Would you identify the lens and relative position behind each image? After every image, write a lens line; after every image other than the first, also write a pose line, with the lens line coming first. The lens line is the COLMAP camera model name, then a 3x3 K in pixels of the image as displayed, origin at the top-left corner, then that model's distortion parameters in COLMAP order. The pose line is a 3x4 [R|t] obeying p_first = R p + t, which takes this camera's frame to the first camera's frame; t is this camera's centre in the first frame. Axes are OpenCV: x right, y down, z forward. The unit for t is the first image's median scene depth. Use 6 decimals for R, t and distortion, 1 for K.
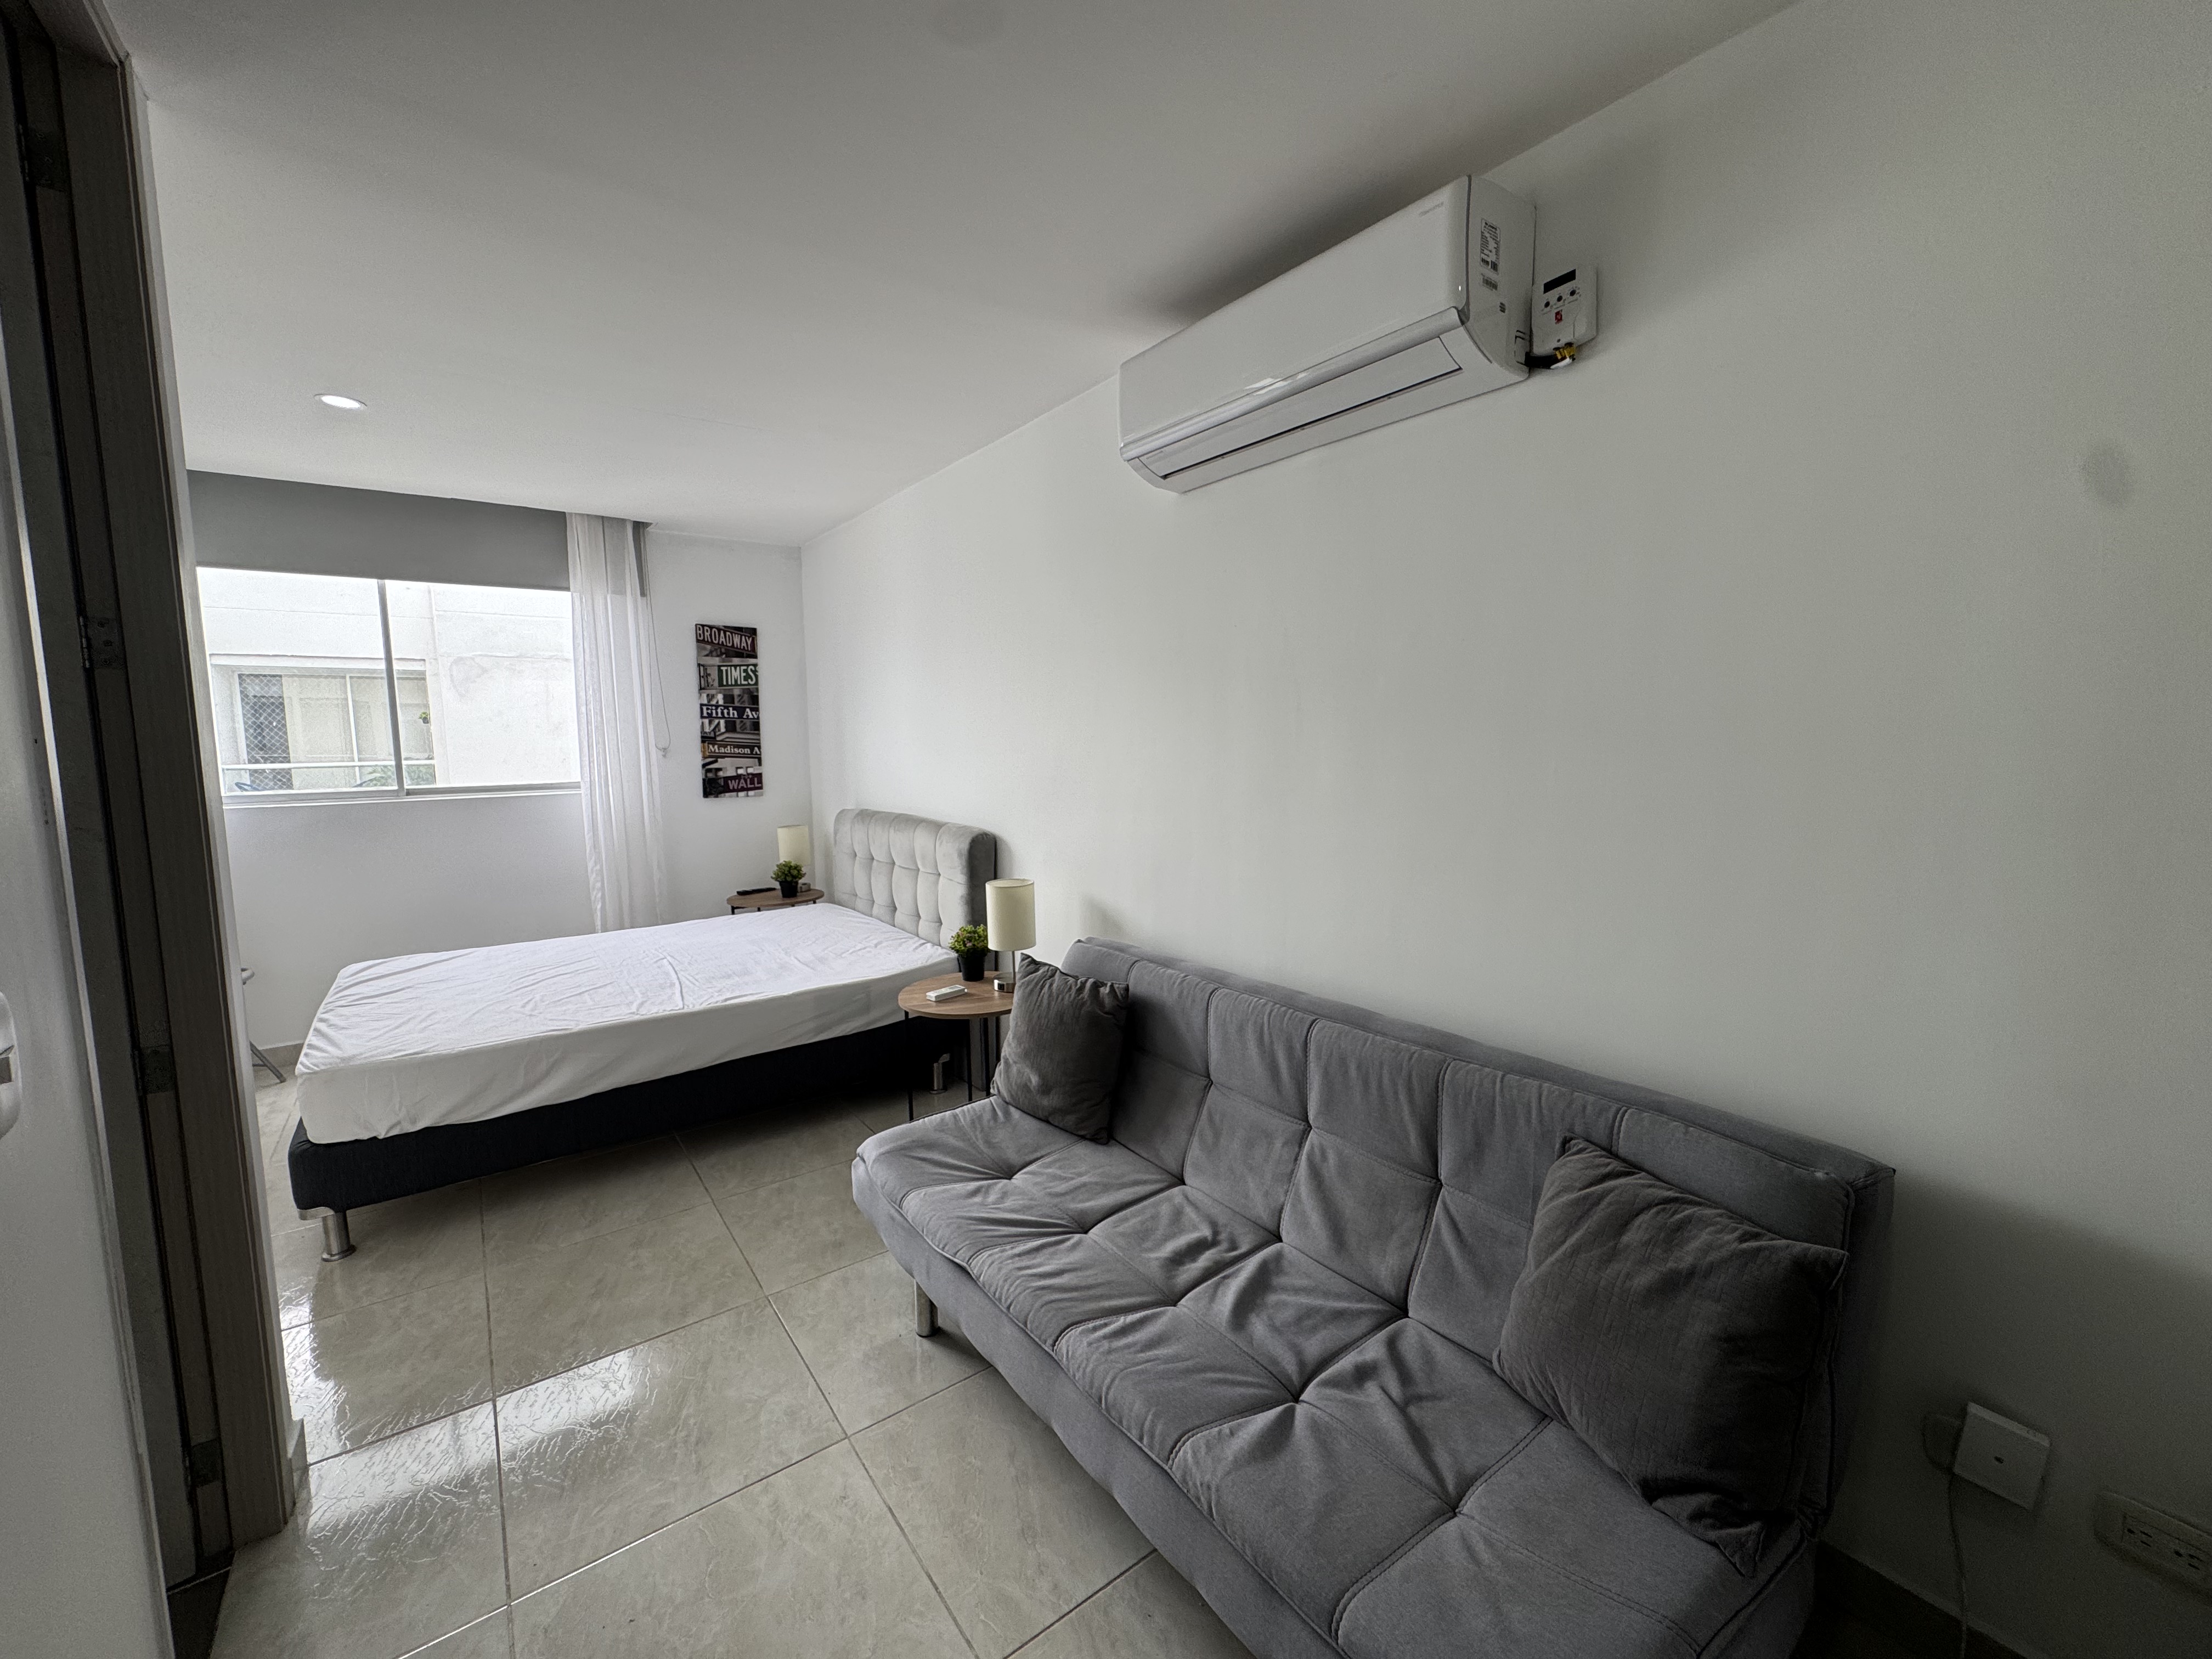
lens RADIAL K [[886.4, 0, 1106.0], [0, 886.4, 829.5], [0, 0, 1]] dist [-0.001834, -0.000231]
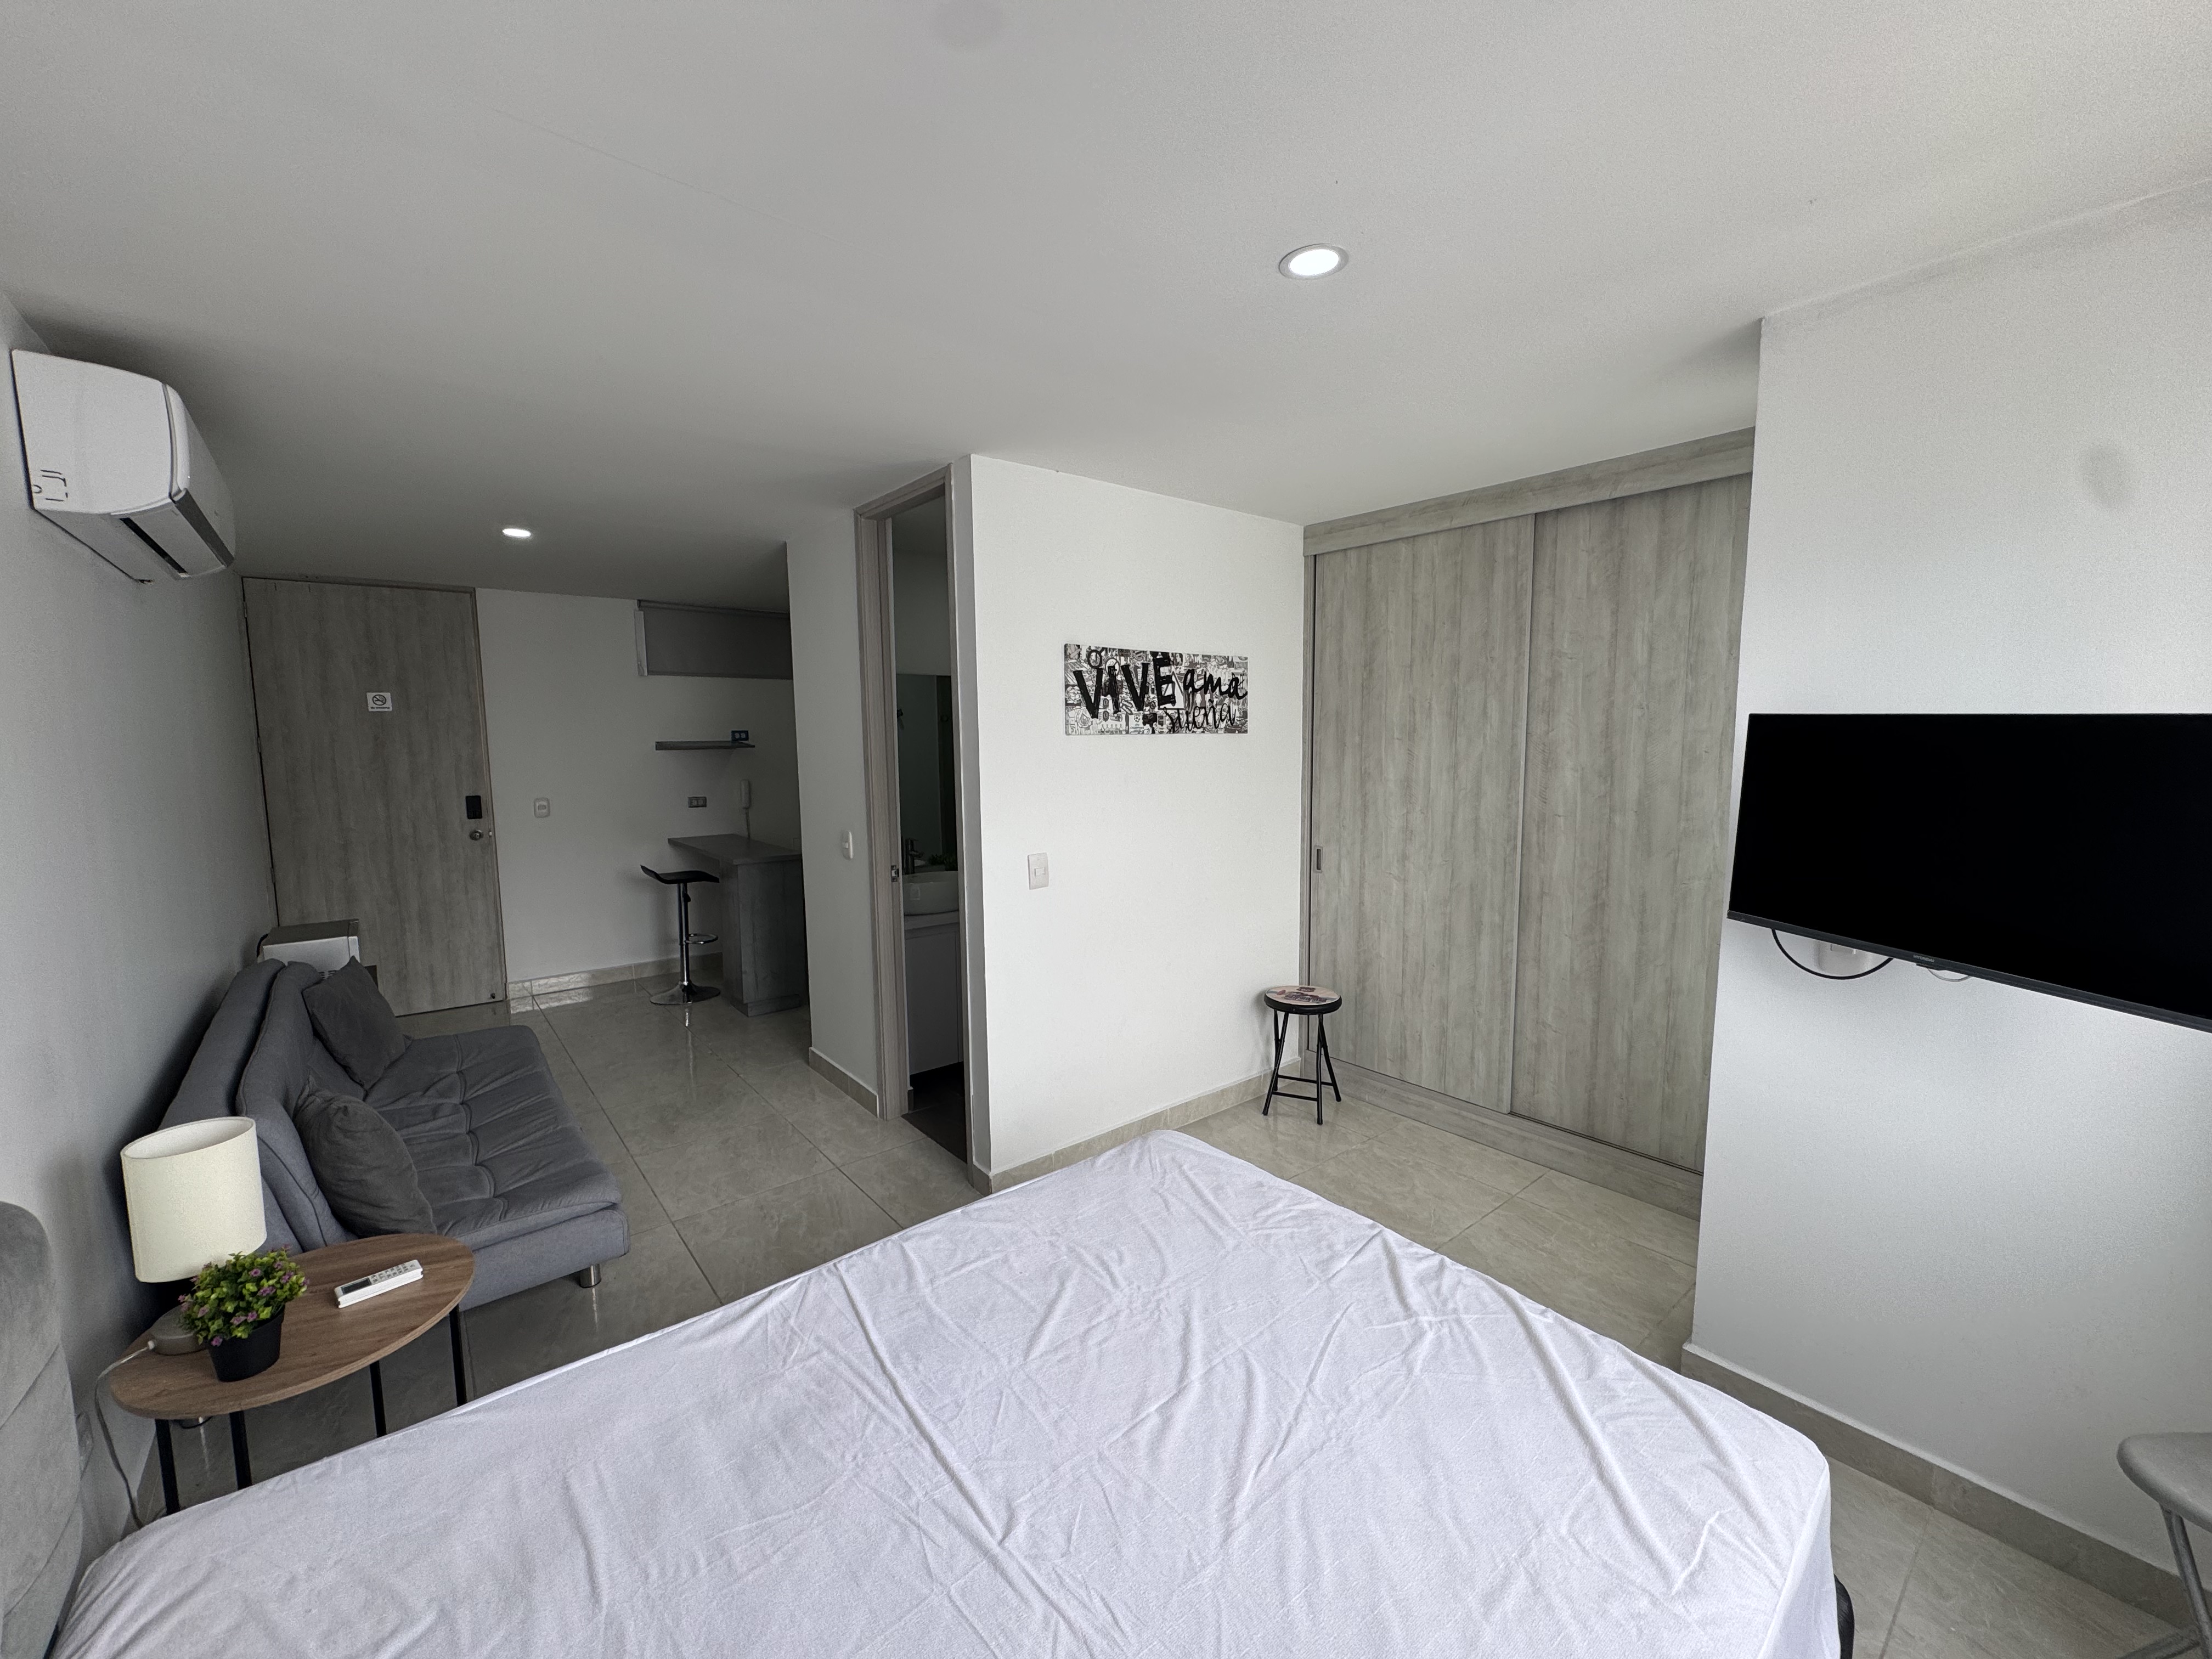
lens RADIAL K [[884.3, 0, 1103.8], [0, 884.3, 827.4], [0, 0, 1]] dist [-0.003879, 0.000751]
pose [[-0.998321, 0.025897, -0.051808, -0.387284], [0.014252, 0.976807, 0.213647, -0.137133], [0.056139, 0.212550, -0.975536, 0.934948]]
